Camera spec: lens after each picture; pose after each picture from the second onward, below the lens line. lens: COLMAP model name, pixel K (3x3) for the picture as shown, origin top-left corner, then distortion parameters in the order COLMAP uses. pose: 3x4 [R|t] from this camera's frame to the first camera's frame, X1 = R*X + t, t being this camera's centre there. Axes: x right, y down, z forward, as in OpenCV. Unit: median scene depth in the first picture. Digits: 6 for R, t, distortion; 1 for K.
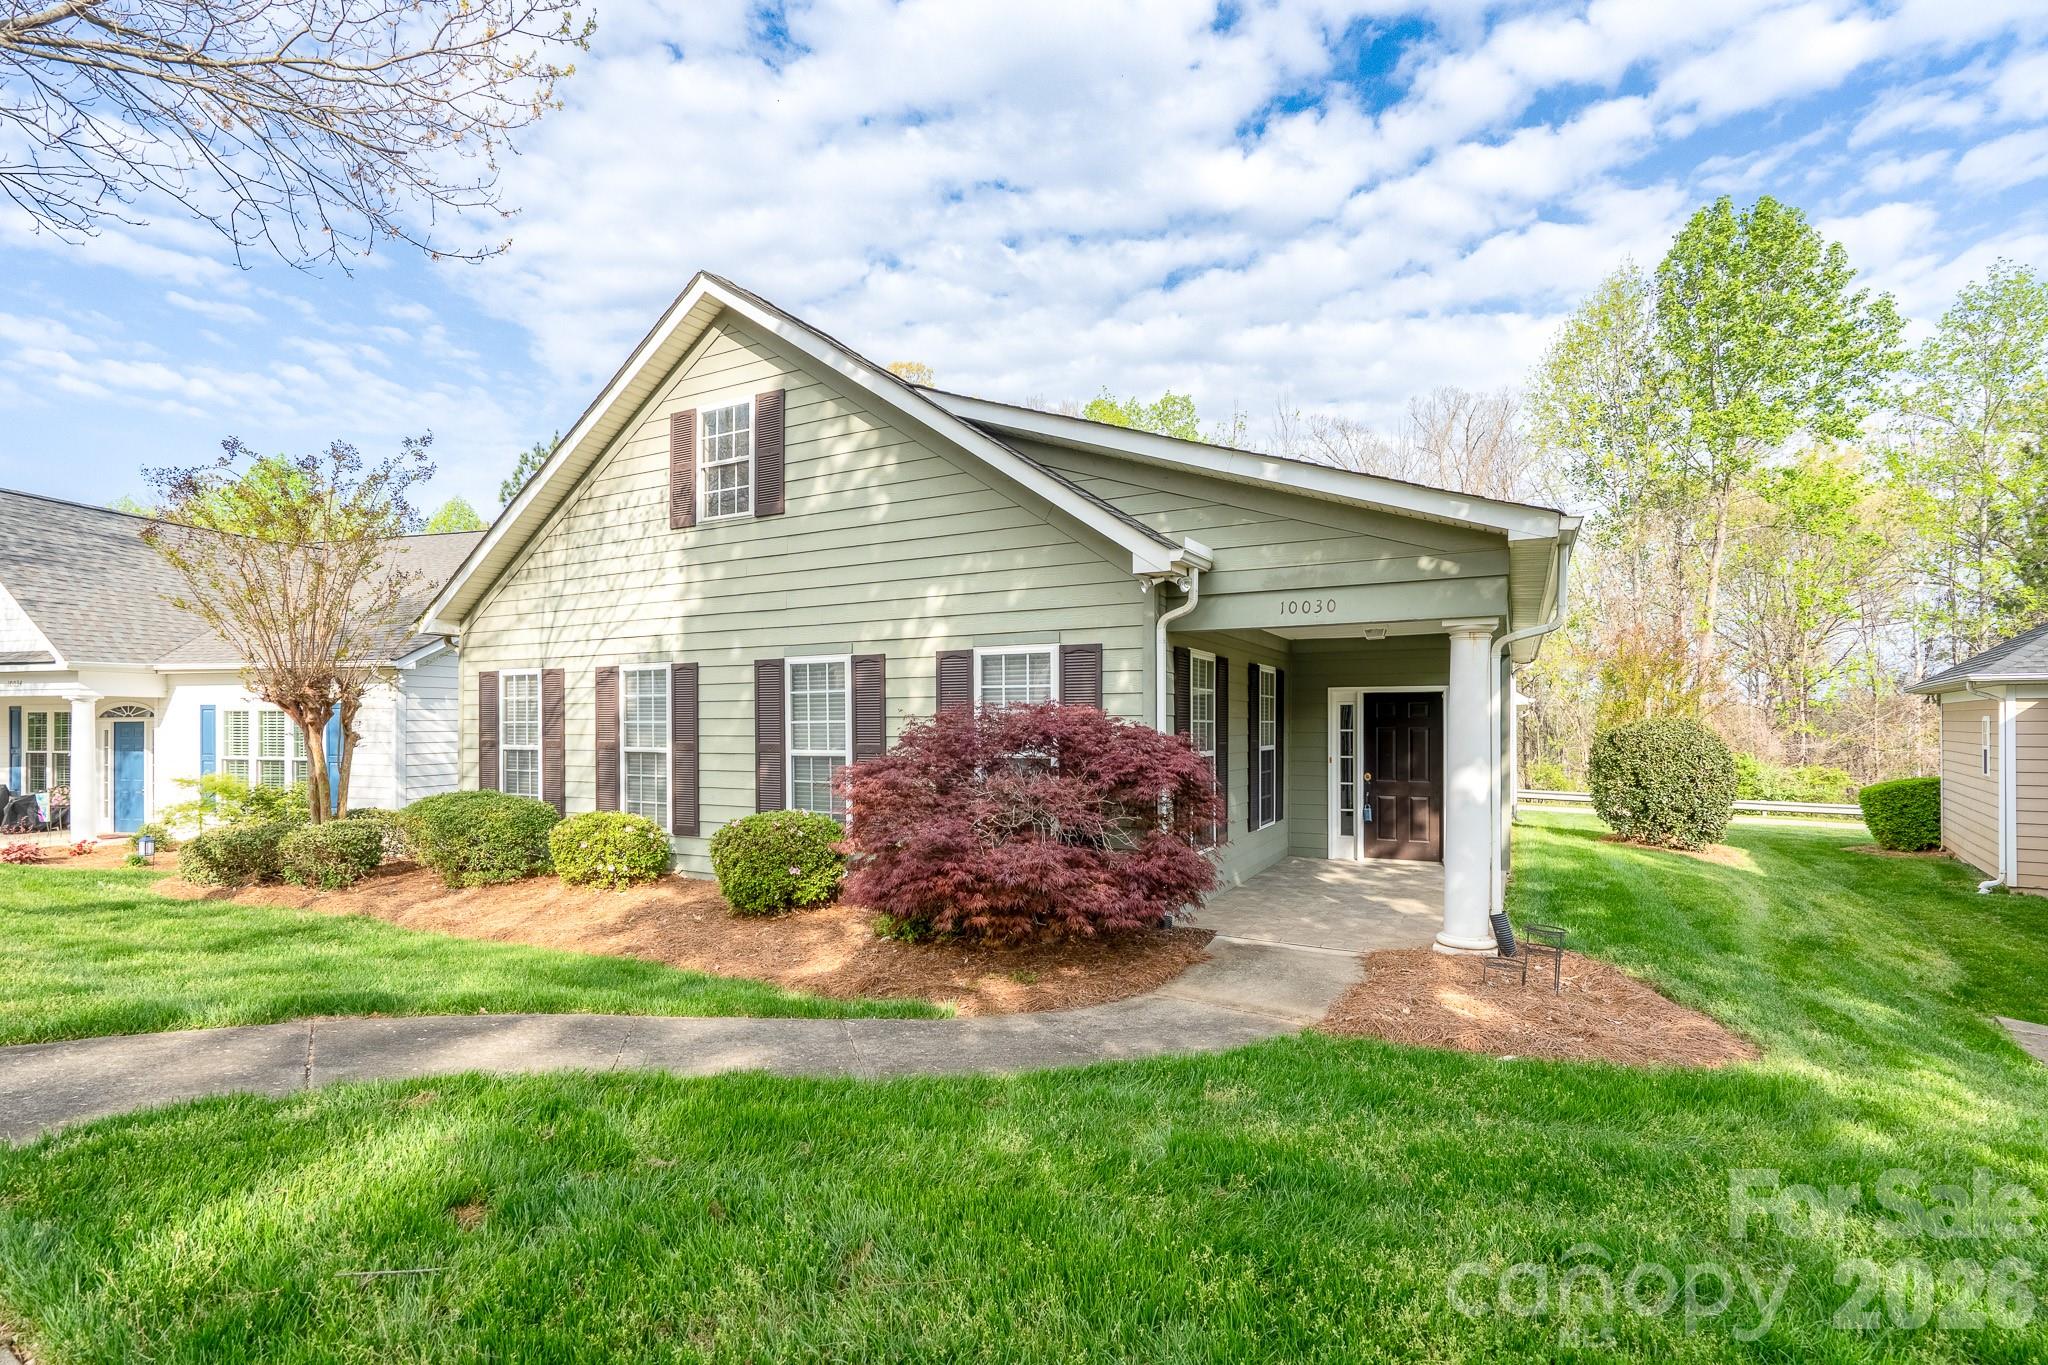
lens RADIAL K [[935.3, 0, 1042.1], [0, 935.3, 718.1], [0, 0, 1]] dist [-0.004034, 0.000465]
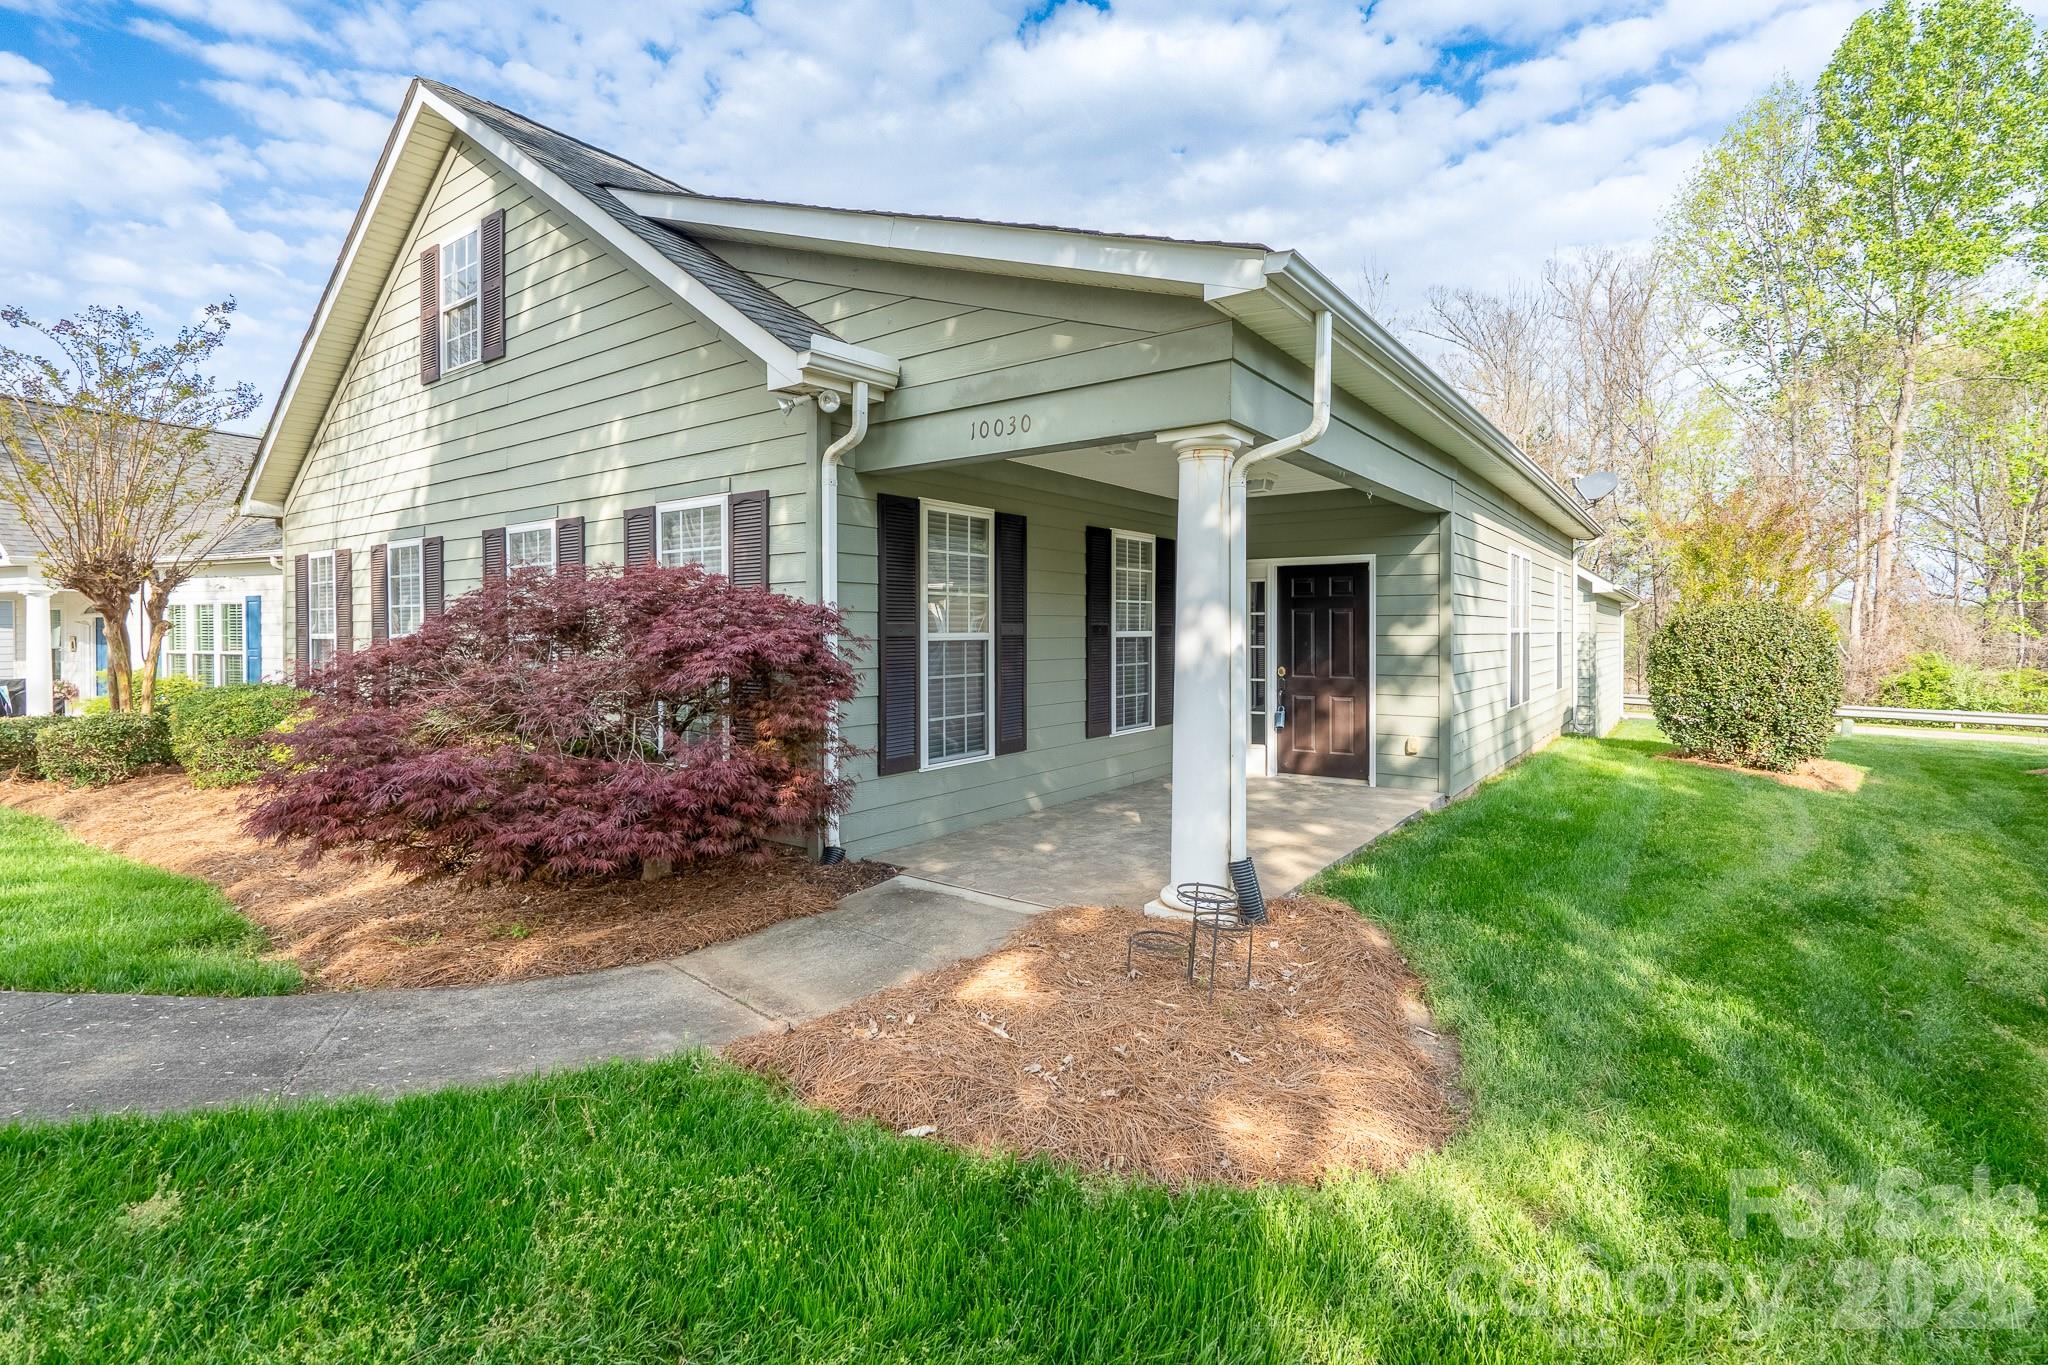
lens RADIAL K [[946.2, 0, 1018.0], [0, 946.2, 632.8], [0, 0, 1]] dist [0.000397, 0.000520]
pose [[0.988145, -0.002488, -0.153503, 0.296465], [0.004480, 0.999910, 0.012629, 0.022073], [0.153457, -0.013167, 0.988068, 0.201315]]
